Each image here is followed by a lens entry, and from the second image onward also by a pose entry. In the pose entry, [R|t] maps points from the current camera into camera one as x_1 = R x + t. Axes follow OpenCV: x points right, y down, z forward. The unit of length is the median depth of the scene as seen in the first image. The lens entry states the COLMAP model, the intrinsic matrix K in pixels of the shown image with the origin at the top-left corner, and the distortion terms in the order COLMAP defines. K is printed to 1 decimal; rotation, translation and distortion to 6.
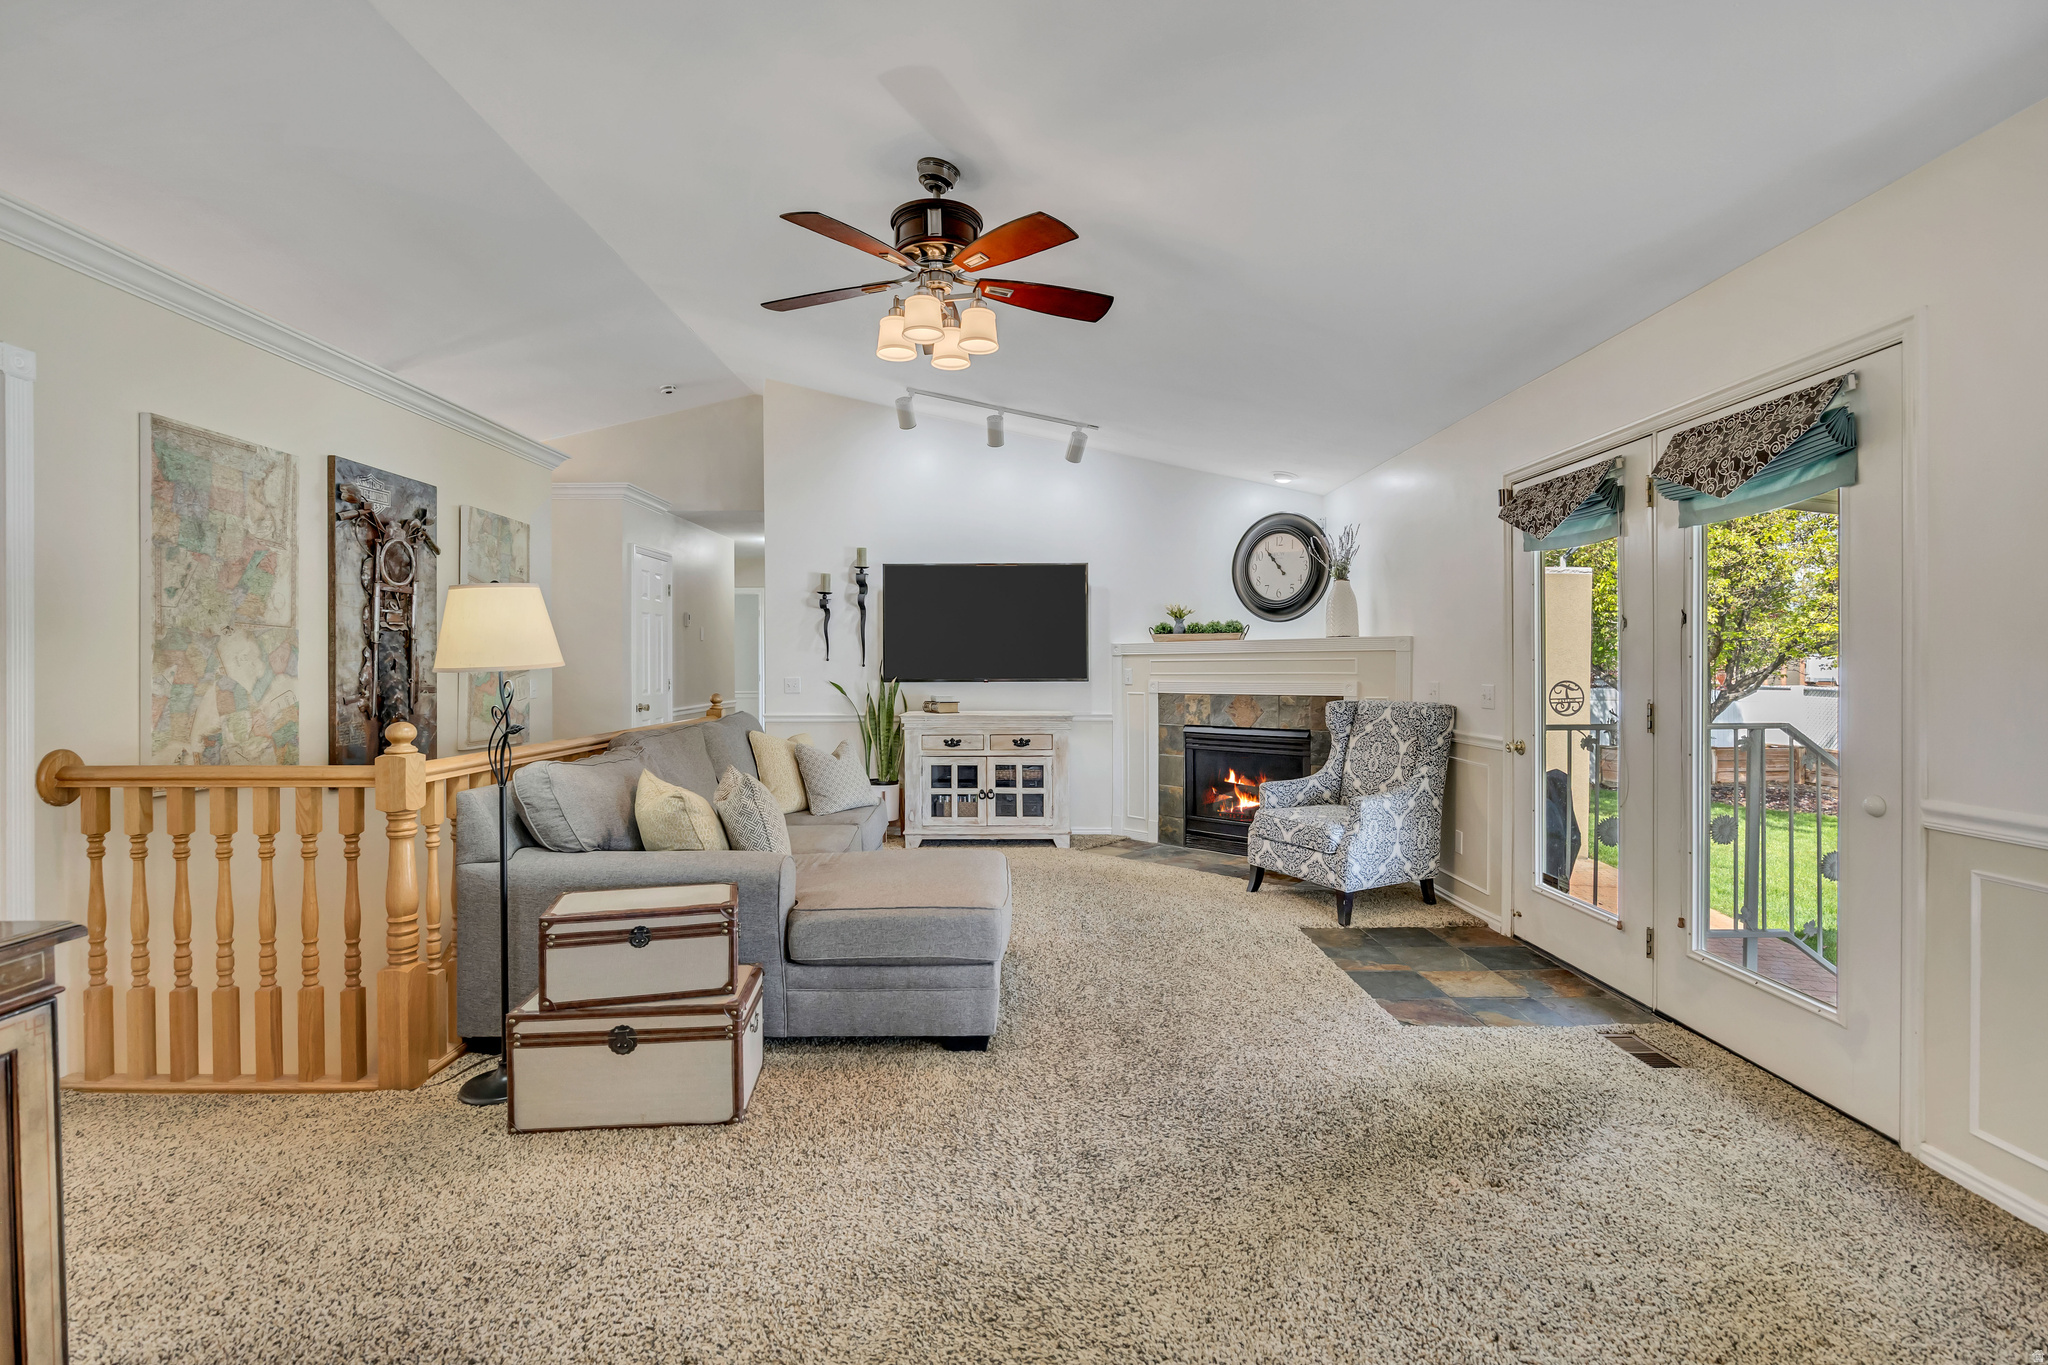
lens RADIAL K [[928.9, 0, 1021.6], [0, 928.9, 675.0], [0, 0, 1]] dist [-0.008302, -0.000730]
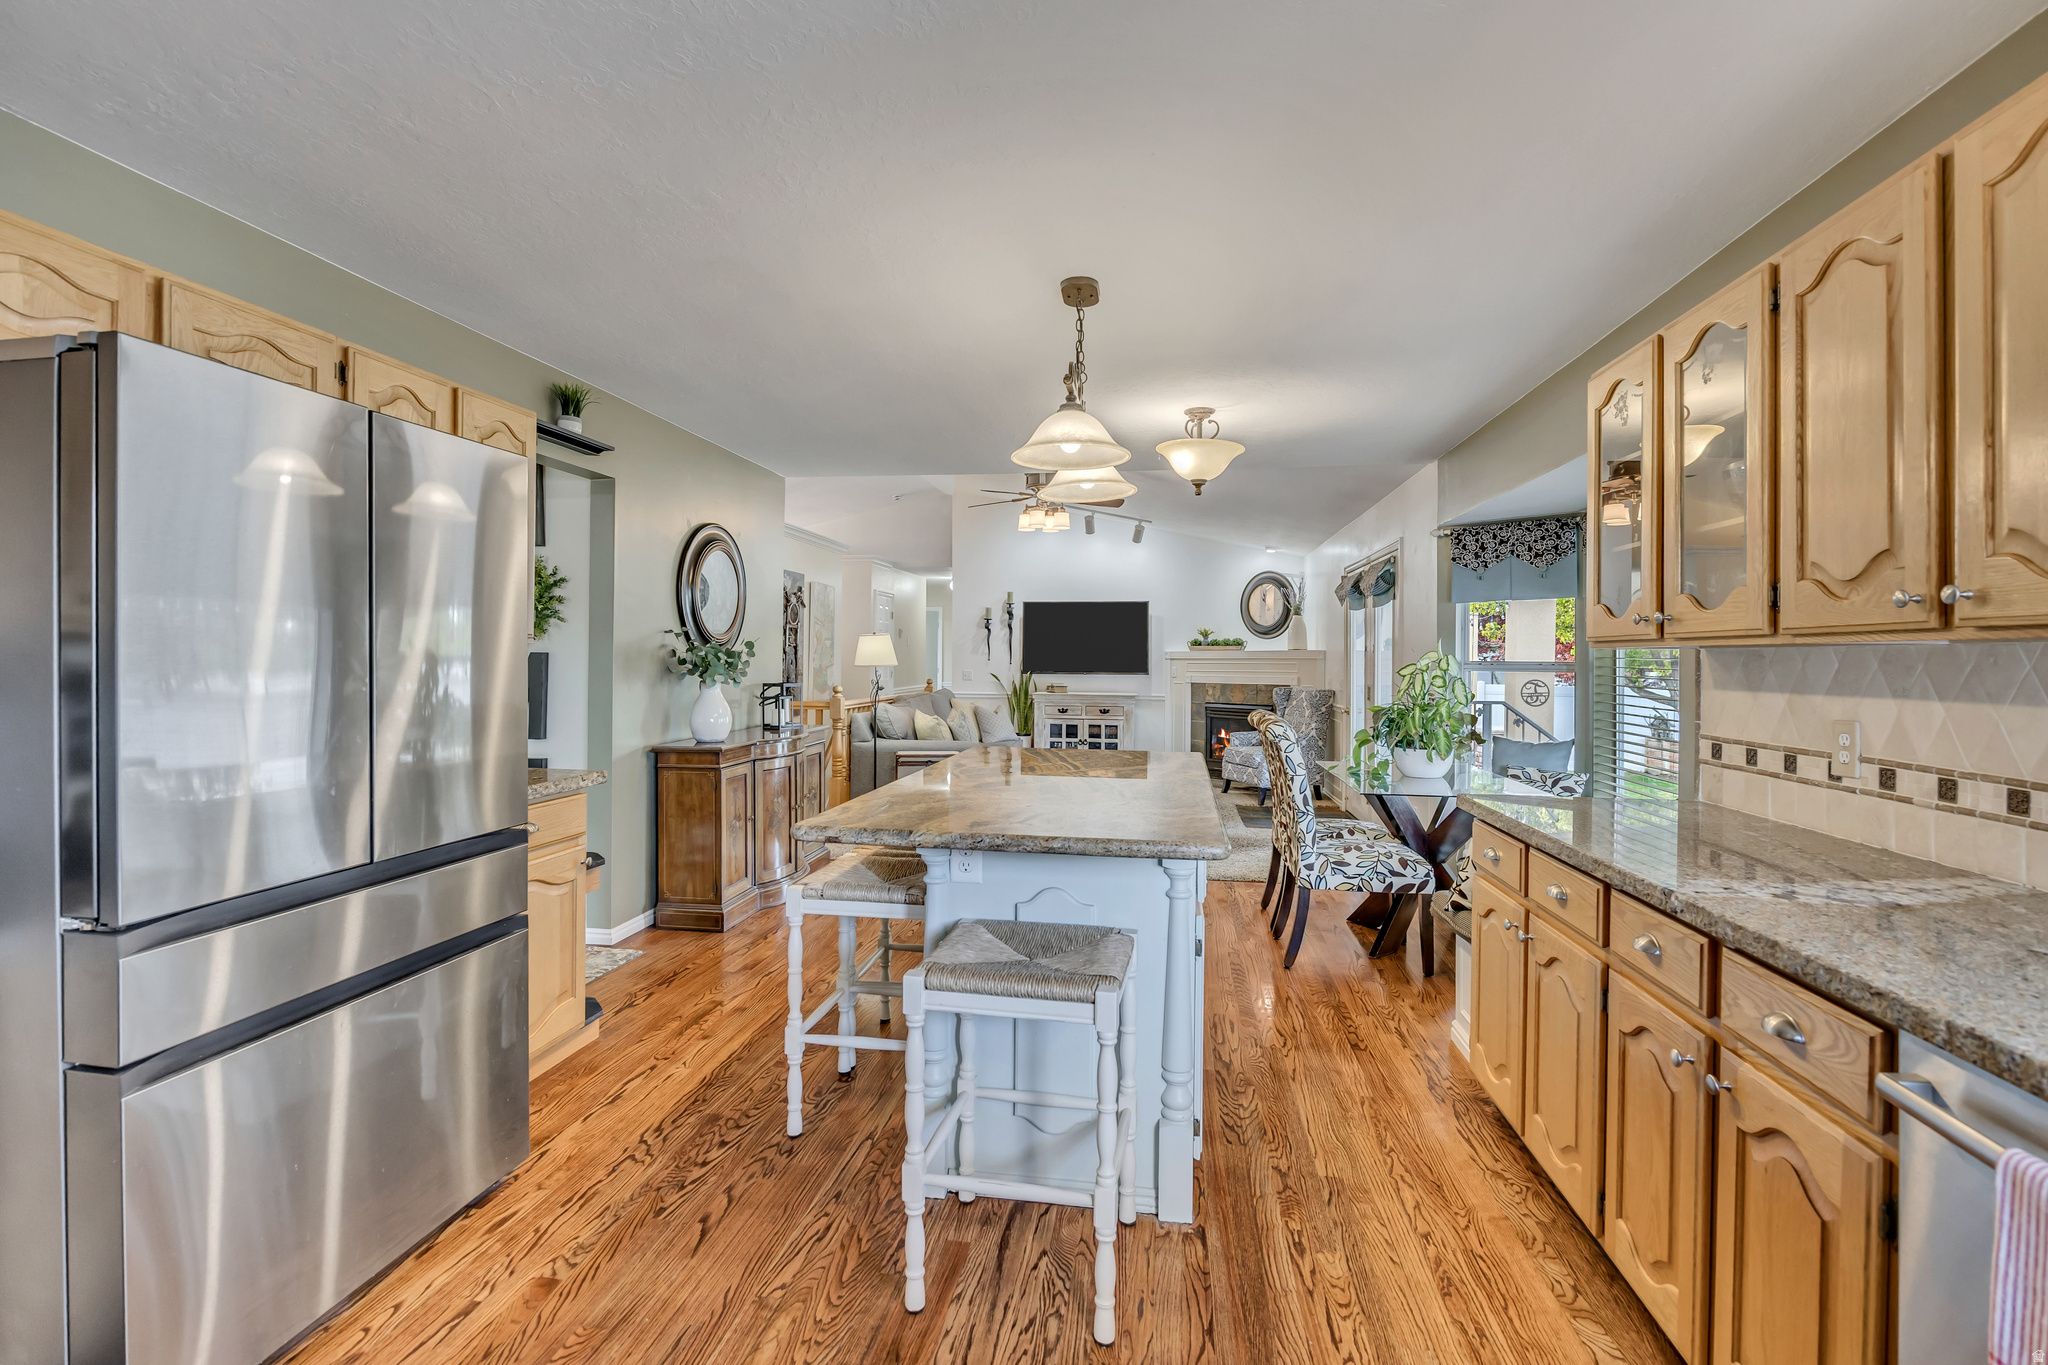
lens RADIAL K [[928.9, 0, 1026.8], [0, 928.9, 660.8], [0, 0, 1]] dist [-0.008302, -0.000730]
pose [[0.988404, 0.010467, -0.151483, 0.118577], [-0.011812, 0.999898, -0.007985, -0.002118], [0.151384, 0.009682, 0.988428, -0.689745]]
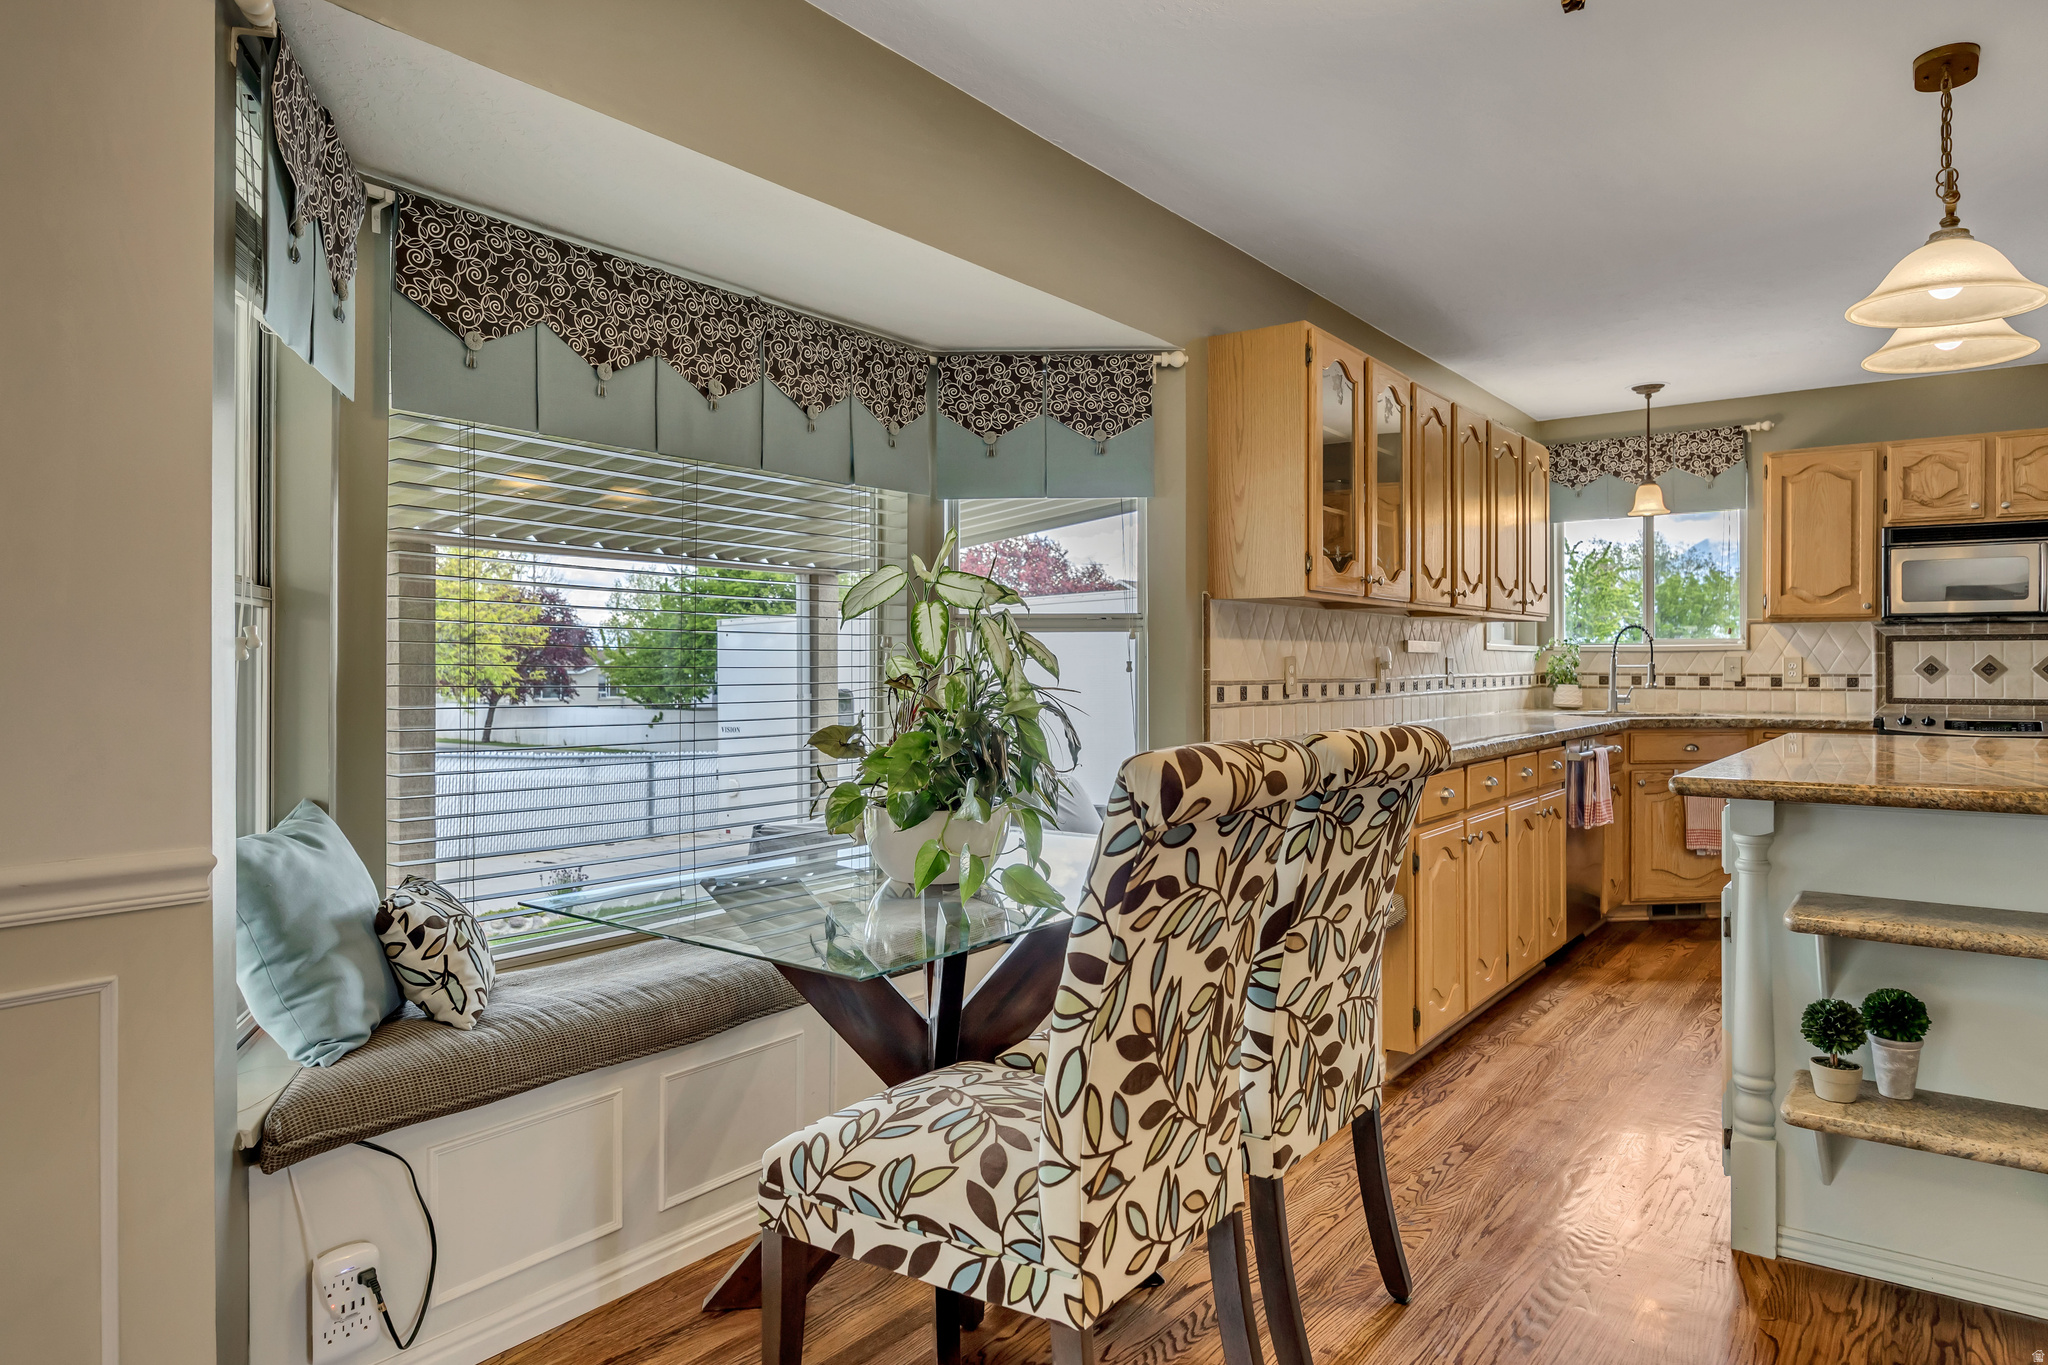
lens RADIAL K [[1244.1, 0, 1019.8], [0, 1244.1, 660.9], [0, 0, 1]] dist [-0.007381, 0.000902]
pose [[-0.796006, 0.004564, 0.605272, 0.068771], [0.009001, 0.999950, 0.004298, 0.012098], [-0.605222, 0.008869, -0.796007, 0.353331]]
